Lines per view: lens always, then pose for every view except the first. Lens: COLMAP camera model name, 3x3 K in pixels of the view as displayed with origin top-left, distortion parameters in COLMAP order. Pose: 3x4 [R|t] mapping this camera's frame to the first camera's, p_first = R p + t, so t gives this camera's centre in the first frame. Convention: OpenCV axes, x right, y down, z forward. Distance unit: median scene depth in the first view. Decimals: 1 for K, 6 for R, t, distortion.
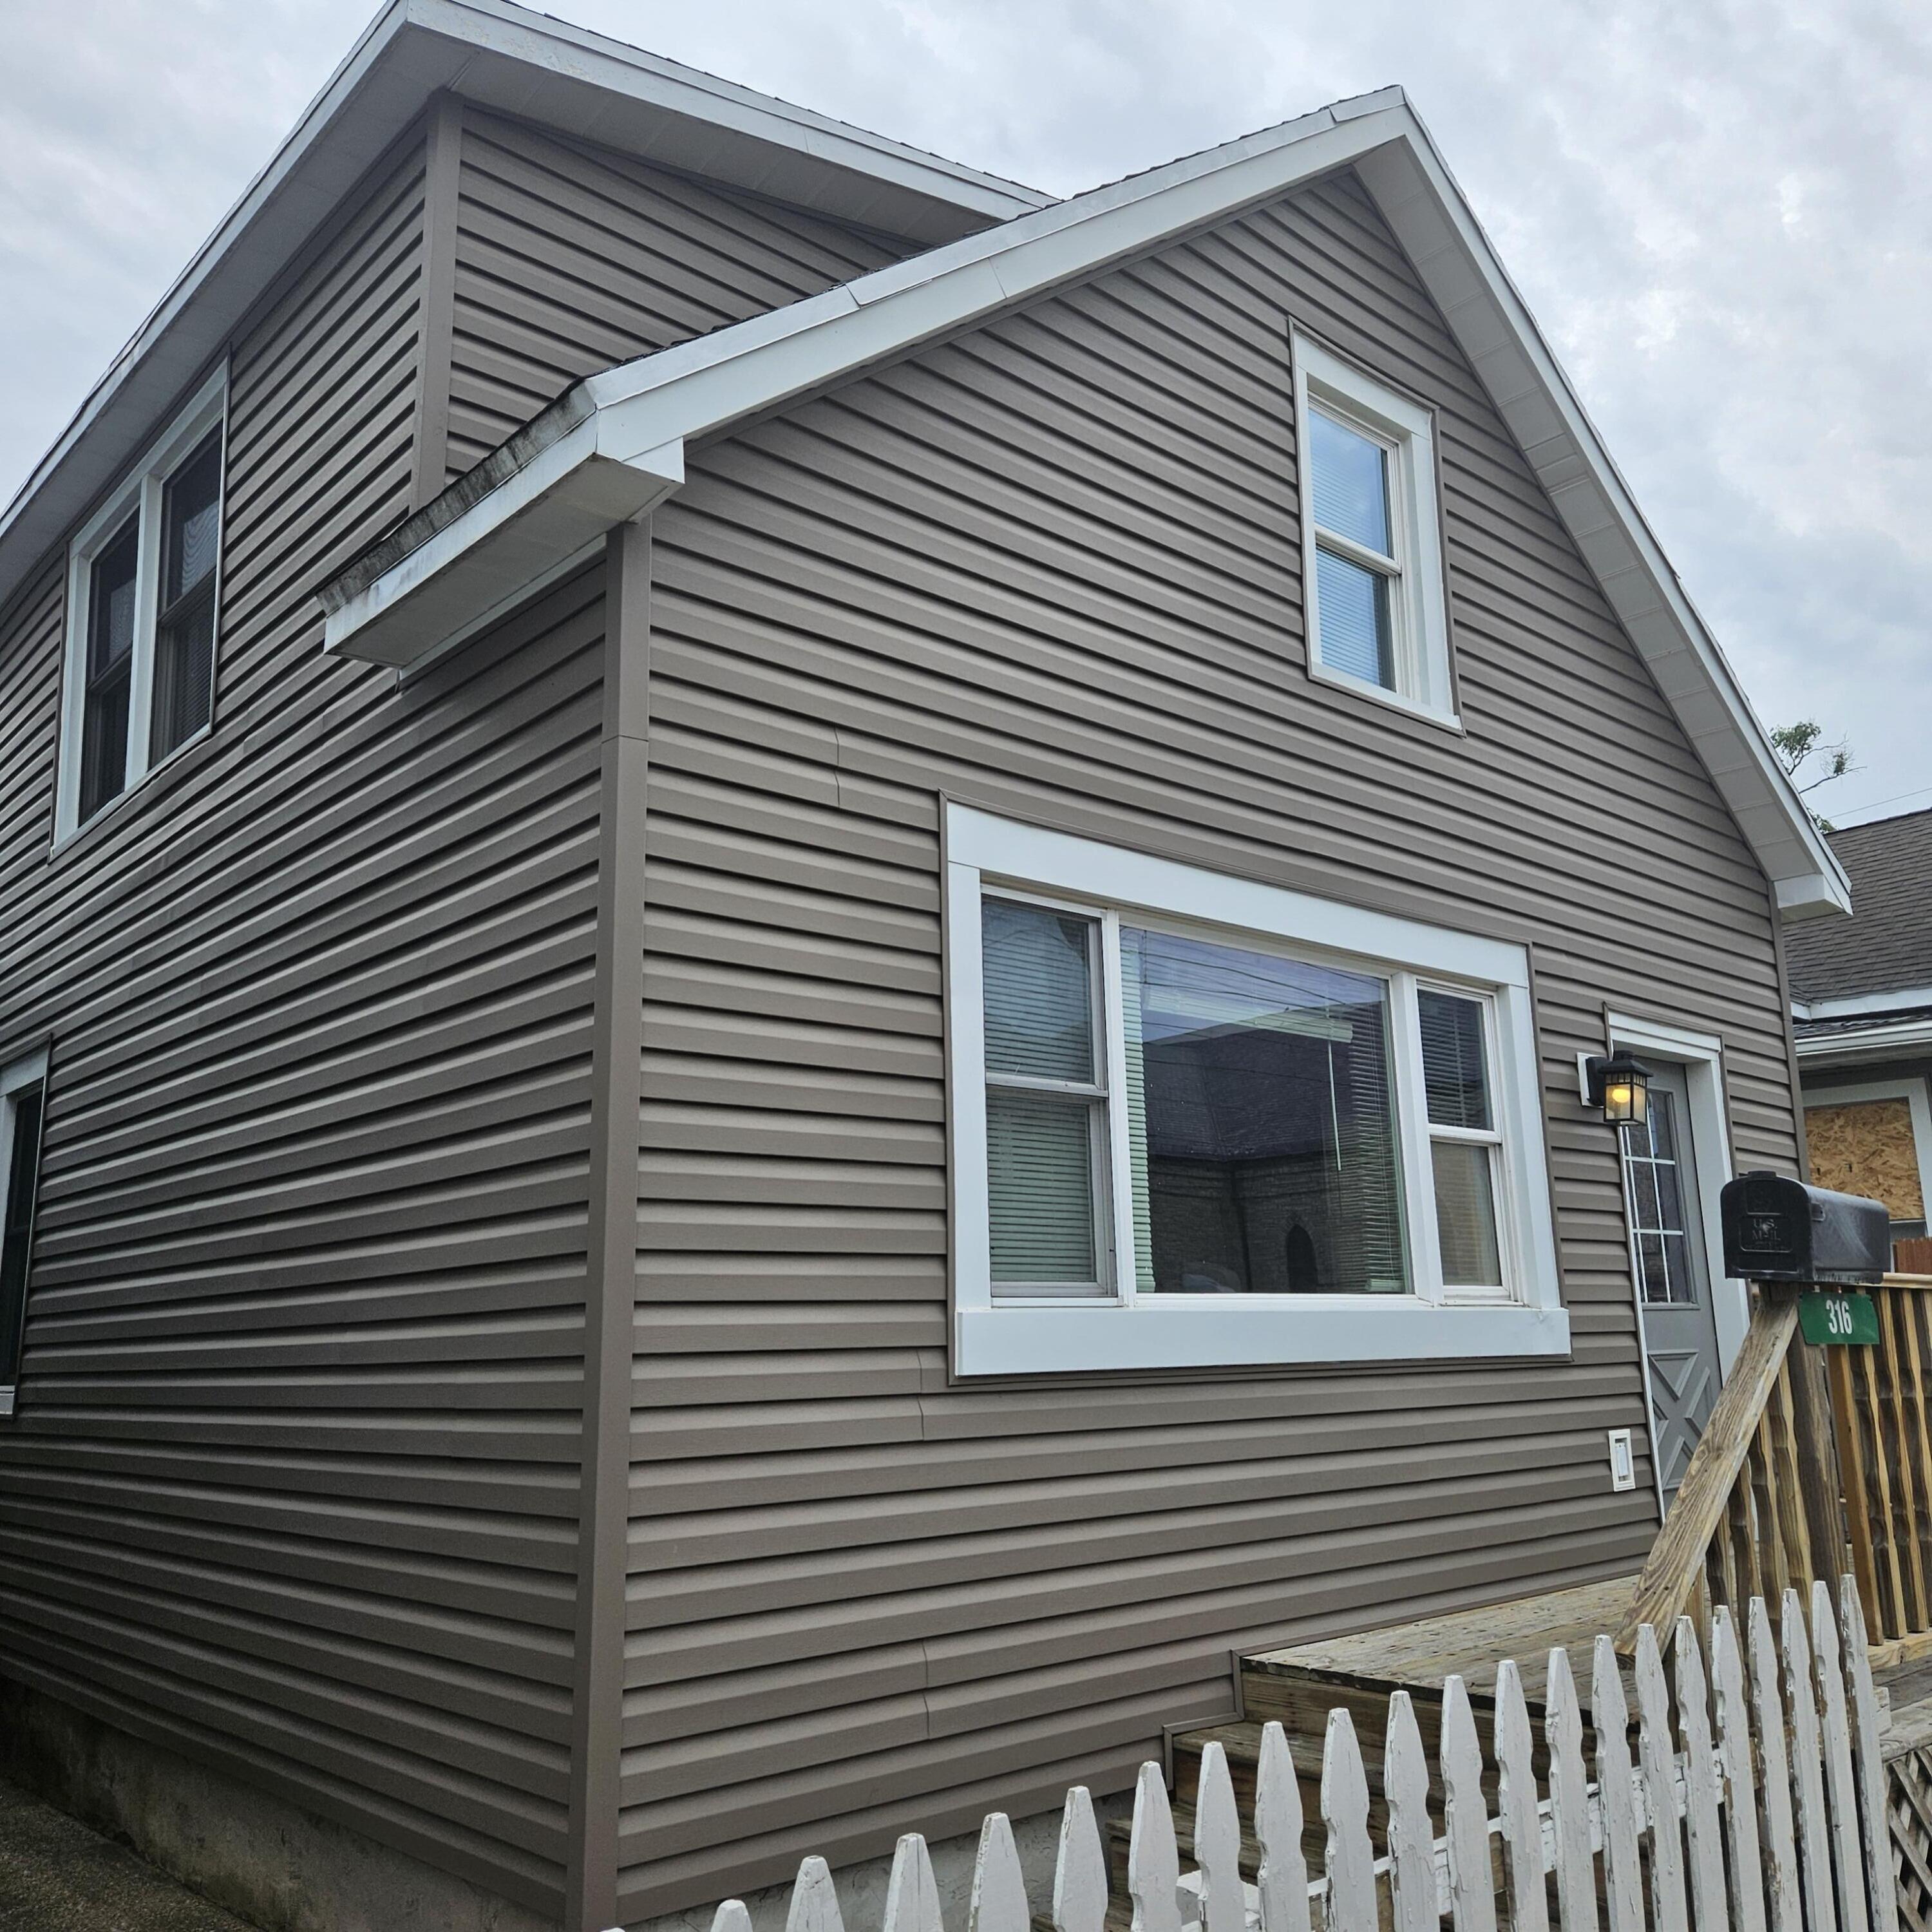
lens RADIAL K [[1702.3, 0, 974.7], [0, 1702.3, 971.3], [0, 0, 1]] dist [0.072587, -0.069253]
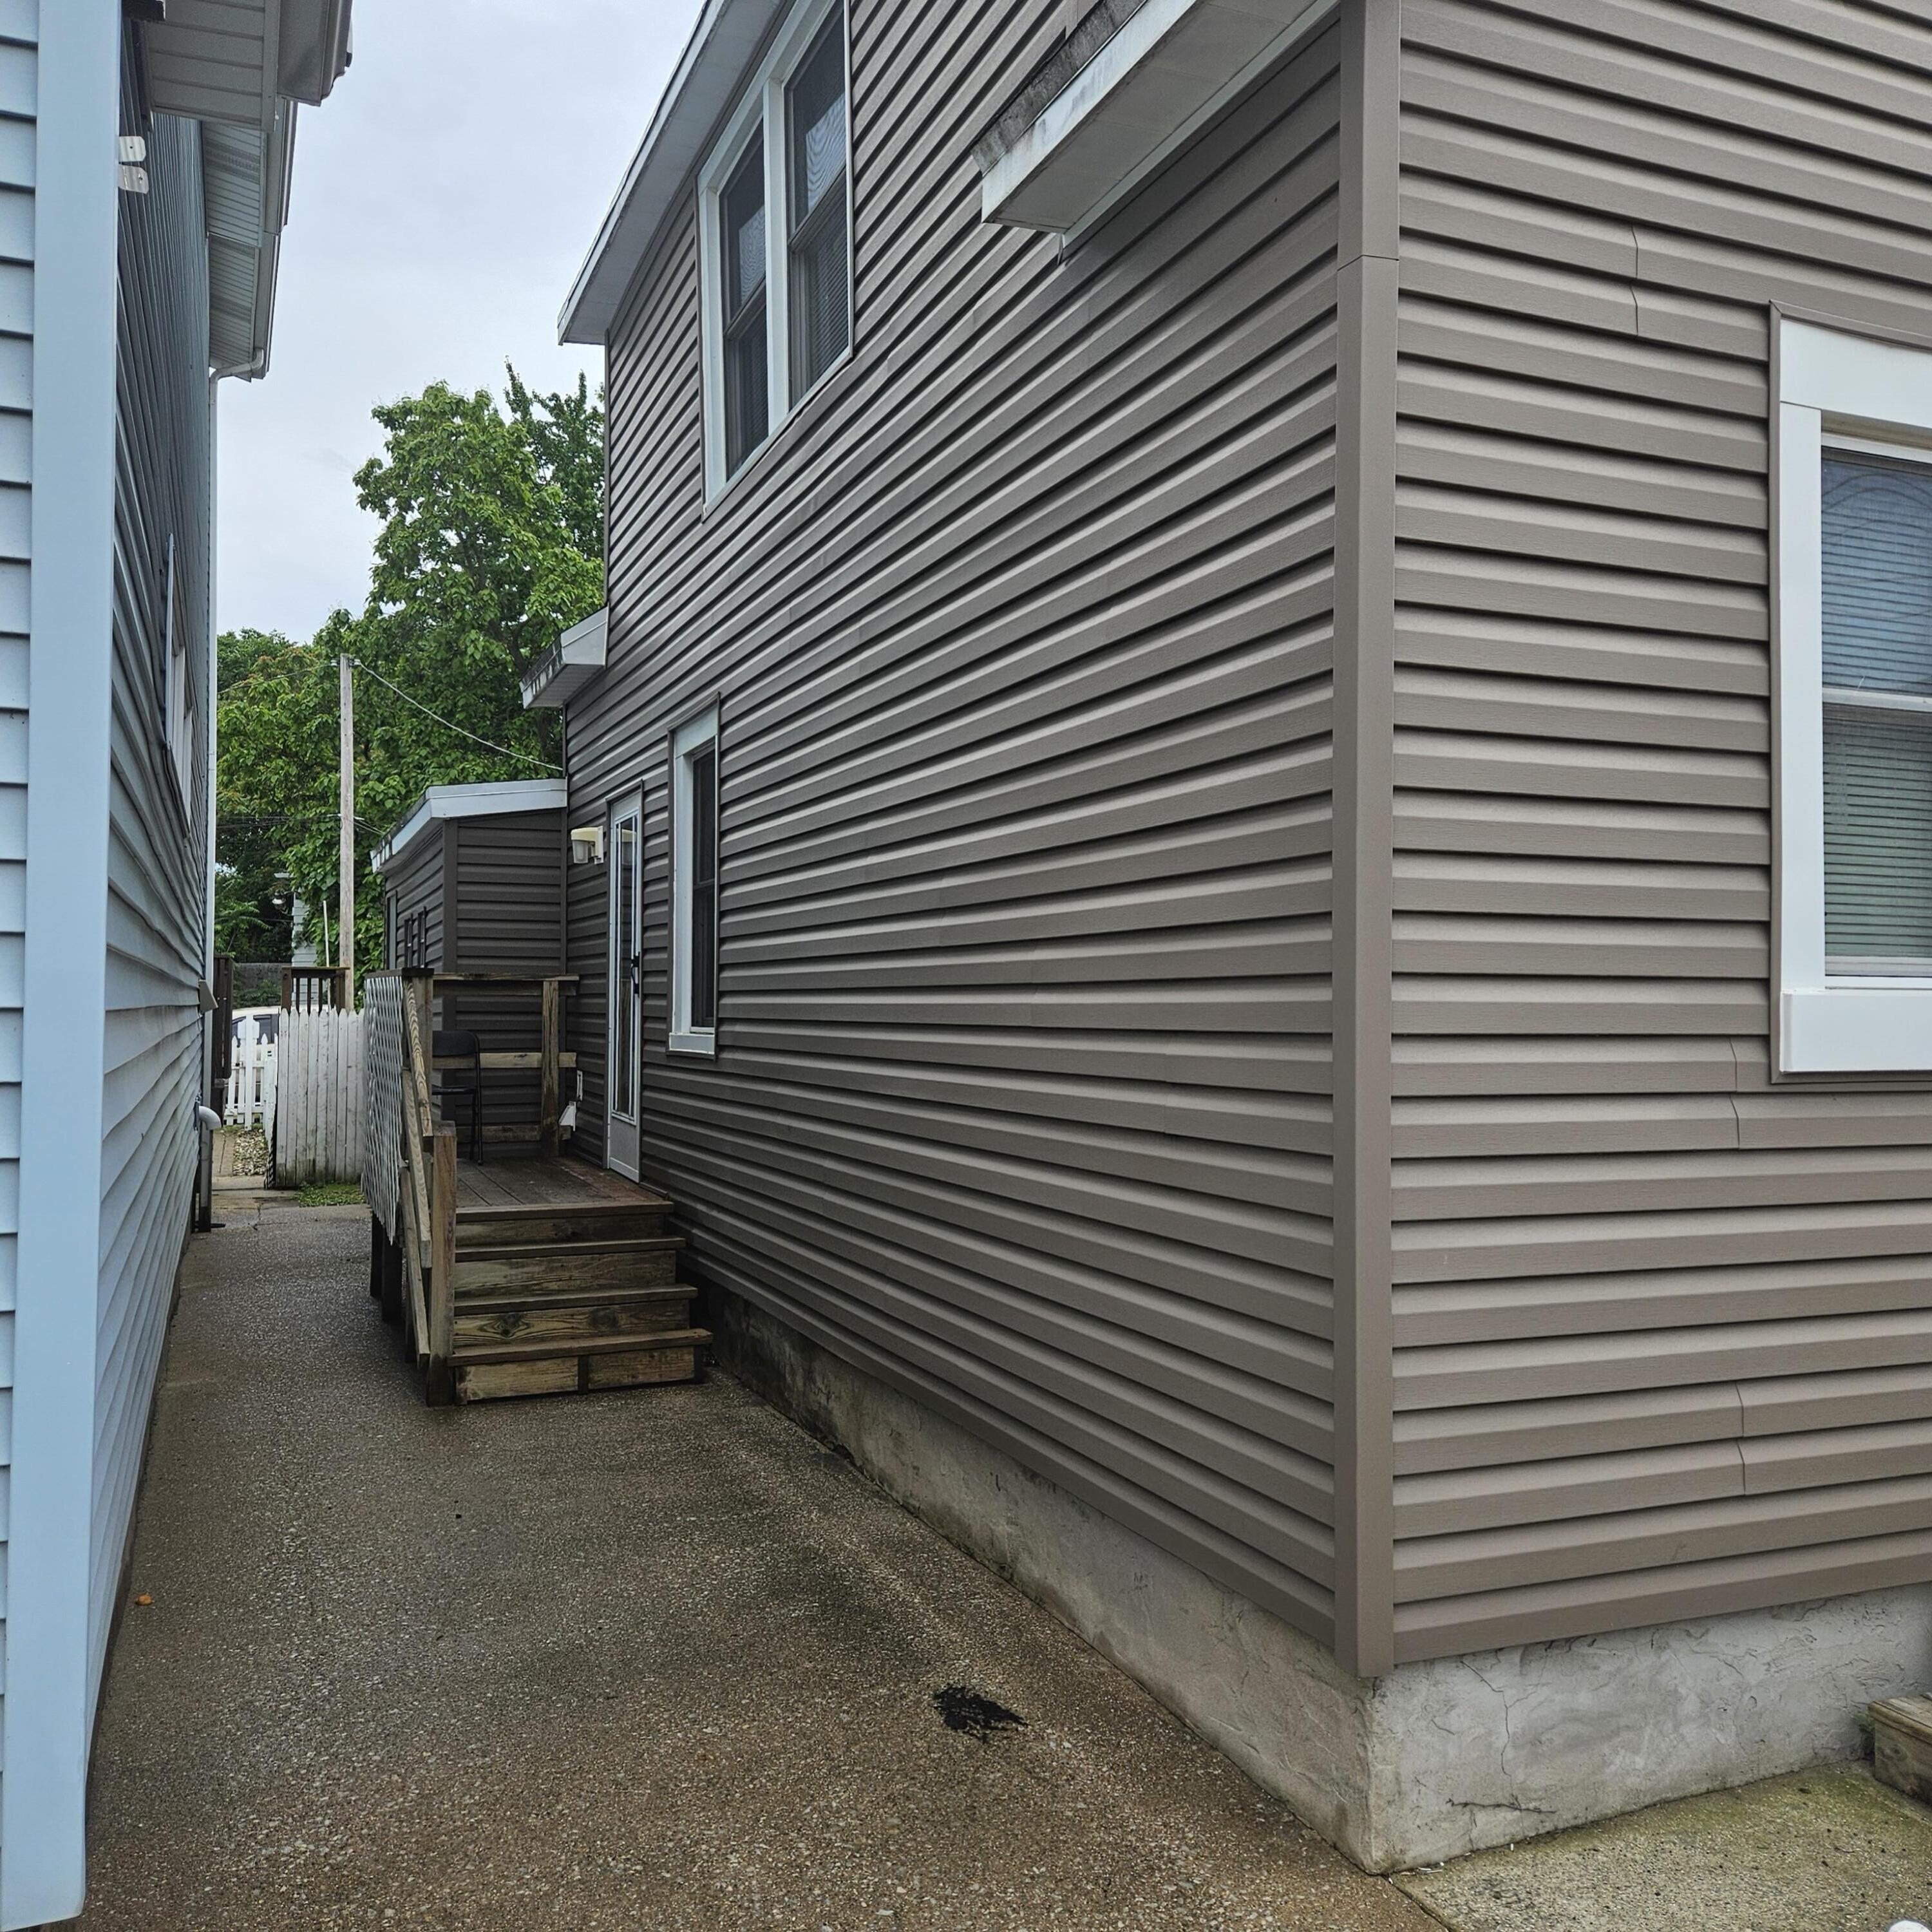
lens RADIAL K [[1728.8, 0, 954.6], [0, 1728.8, 964.2], [0, 0, 1]] dist [0.064142, -0.052751]
pose [[0.940674, 0.021186, -0.338651, -0.087957], [0.043706, 0.982170, 0.182845, 0.020412], [0.336486, -0.186799, 0.922975, 0.119398]]
